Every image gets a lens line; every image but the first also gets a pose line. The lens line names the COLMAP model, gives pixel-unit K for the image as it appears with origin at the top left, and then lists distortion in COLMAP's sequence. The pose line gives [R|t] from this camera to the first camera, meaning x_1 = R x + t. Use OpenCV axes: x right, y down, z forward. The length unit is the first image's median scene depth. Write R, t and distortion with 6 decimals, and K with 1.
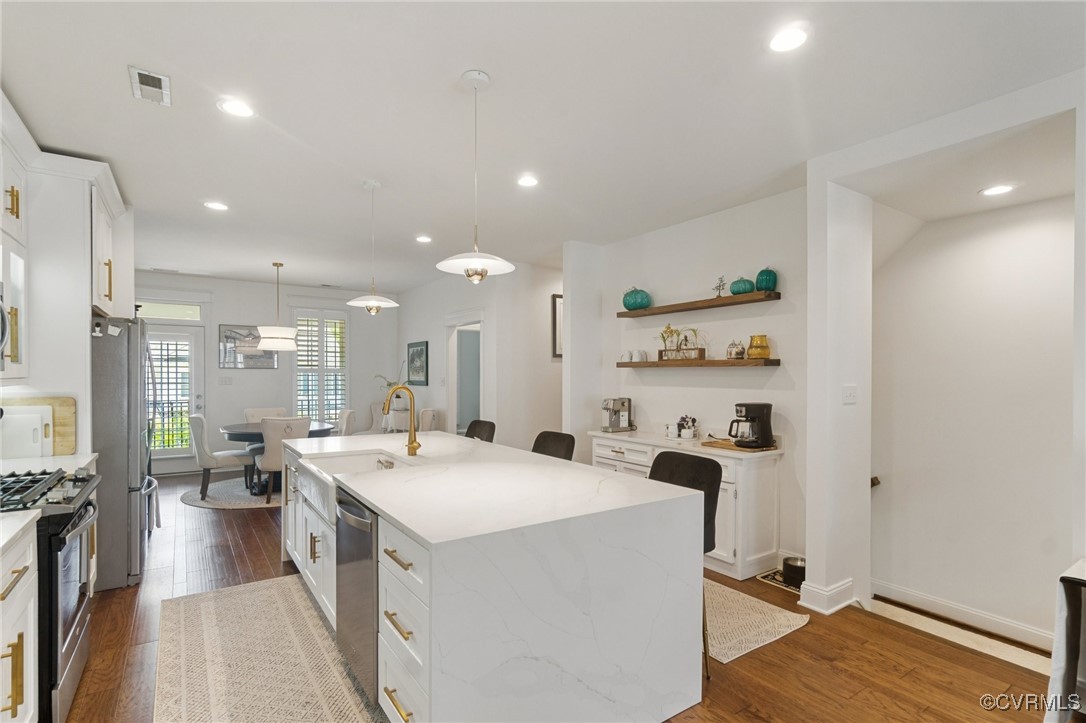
lens RADIAL K [[517.7, 0, 541.5], [0, 517.7, 389.4], [0, 0, 1]] dist [-0.013308, -0.000404]
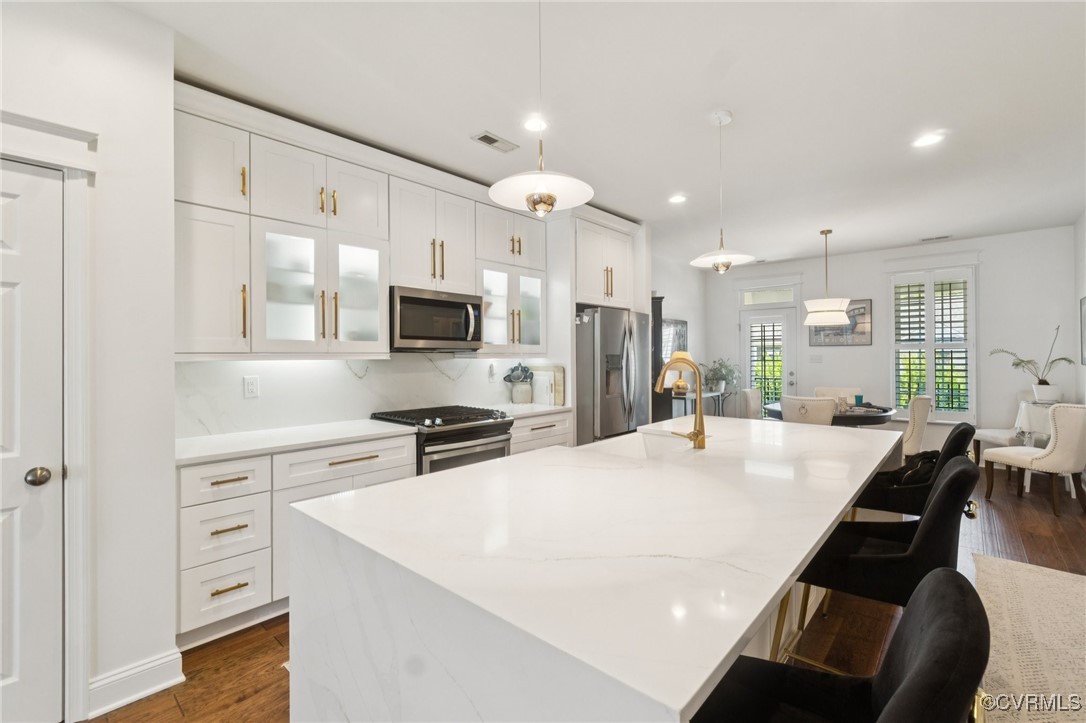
lens RADIAL K [[474.2, 0, 547.1], [0, 474.2, 354.8], [0, 0, 1]] dist [0.004222, -0.000940]
pose [[0.235957, -0.010208, -0.971710, 0.283847], [-0.020875, 0.999661, -0.015571, 0.002686], [0.971539, 0.023958, 0.235664, 0.459917]]
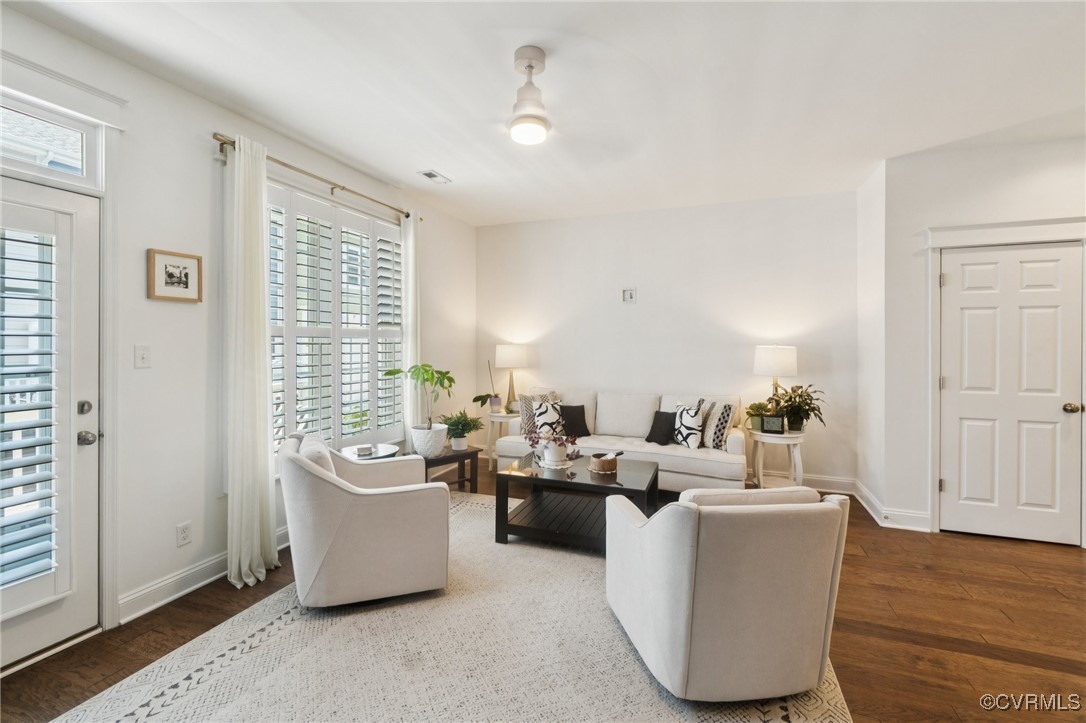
lens RADIAL K [[474.2, 0, 548.8], [0, 474.2, 342.9], [0, 0, 1]] dist [0.004222, -0.000940]
pose [[-0.823499, -0.002980, -0.567310, 0.883587], [-0.020048, 0.999514, 0.023851, 0.003431], [0.566964, 0.031015, -0.823159, 0.294707]]
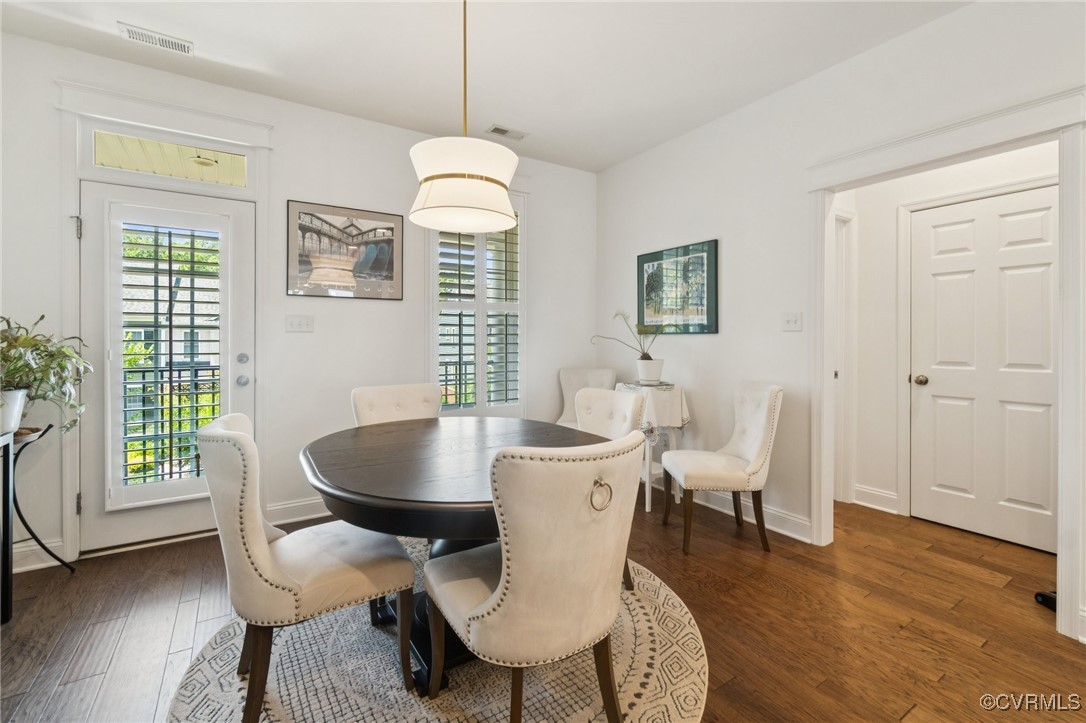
lens RADIAL K [[474.2, 0, 536.4], [0, 474.2, 347.3], [0, 0, 1]] dist [0.004222, -0.000940]
pose [[0.998975, -0.005169, -0.044976, -0.656064], [0.004481, 0.999872, -0.015385, 0.020701], [0.045050, 0.015168, 0.998870, 1.001361]]
